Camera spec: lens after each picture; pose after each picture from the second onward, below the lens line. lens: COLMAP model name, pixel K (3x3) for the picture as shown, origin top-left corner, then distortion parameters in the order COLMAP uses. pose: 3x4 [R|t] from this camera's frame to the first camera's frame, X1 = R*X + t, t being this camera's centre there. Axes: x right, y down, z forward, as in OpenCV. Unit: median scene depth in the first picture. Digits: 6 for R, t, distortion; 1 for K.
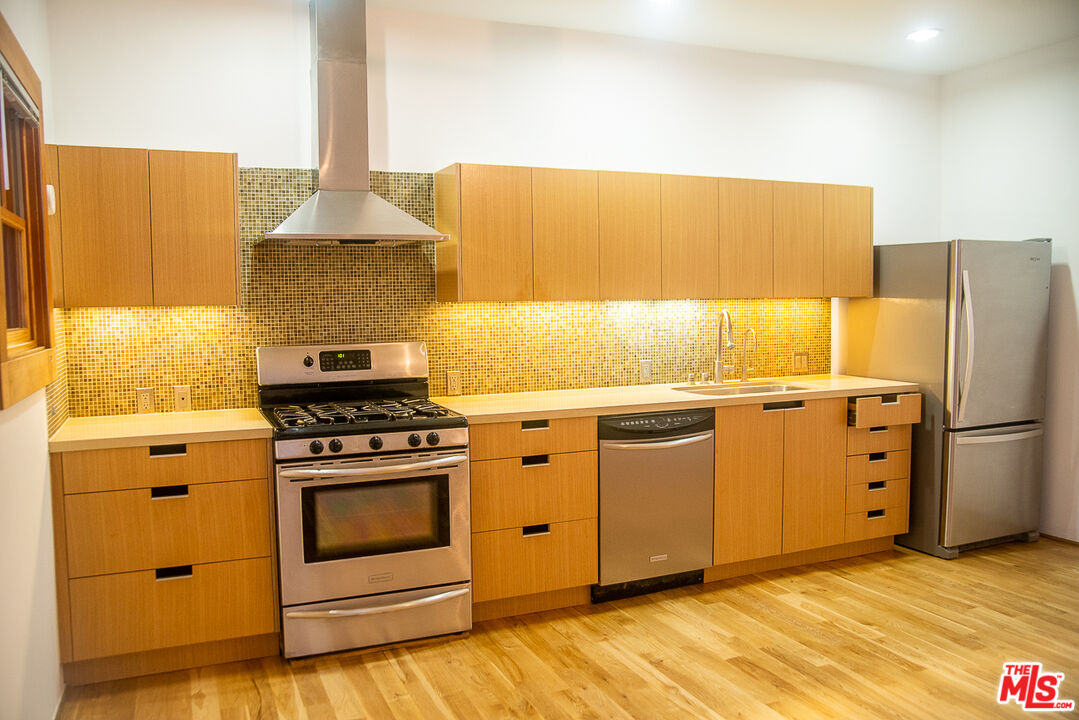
lens RADIAL K [[873.7, 0, 533.0], [0, 873.7, 360.1], [0, 0, 1]] dist [-0.078577, 0.006735]
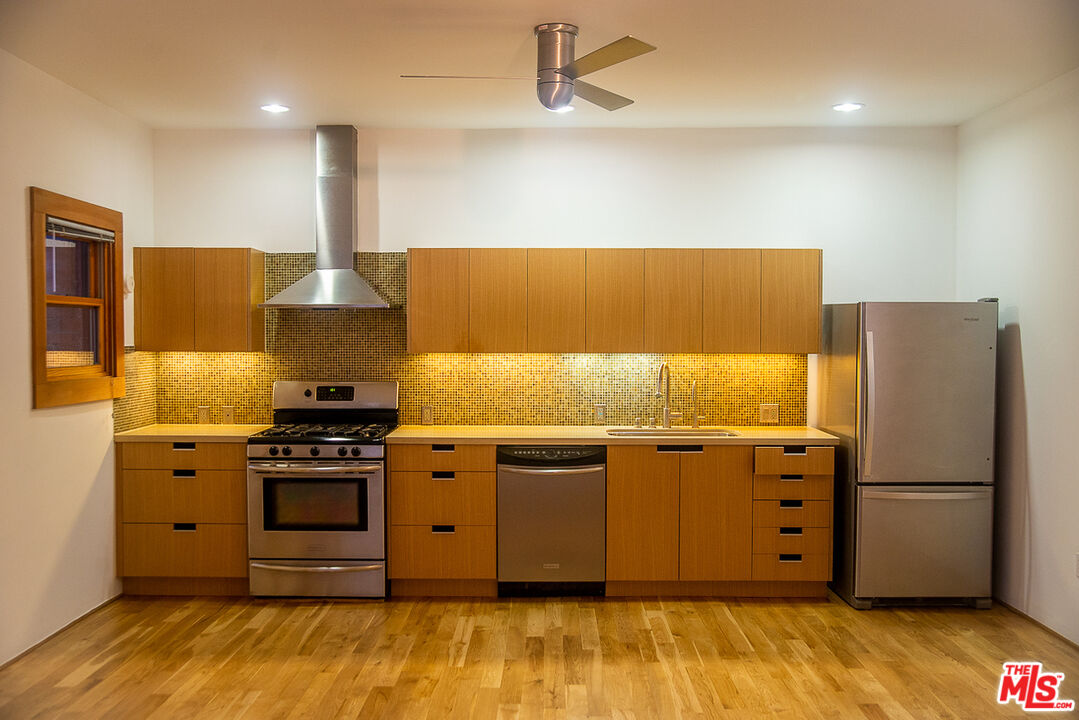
lens RADIAL K [[1075.2, 0, 545.7], [0, 1075.2, 365.7], [0, 0, 1]] dist [-0.045483, 0.000000]
pose [[0.915497, 0.028170, -0.401338, 0.752776], [-0.042624, 0.998723, -0.027129, -0.011375], [0.400061, 0.041943, 0.915528, -0.400874]]
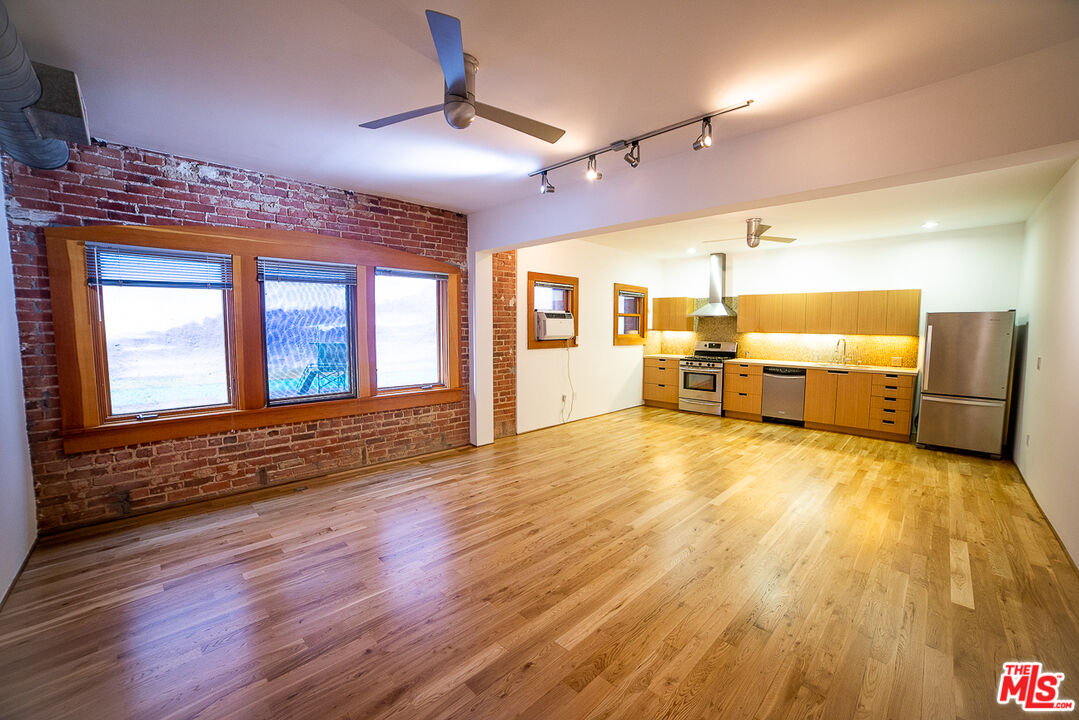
lens RADIAL K [[437.7, 0, 550.6], [0, 437.7, 359.9], [0, 0, 1]] dist [-0.065767, 0.008178]
pose [[0.385708, 0.086018, -0.918602, 1.305790], [-0.077232, 0.995160, 0.060758, 0.000869], [0.919383, 0.047510, 0.390485, -0.448425]]
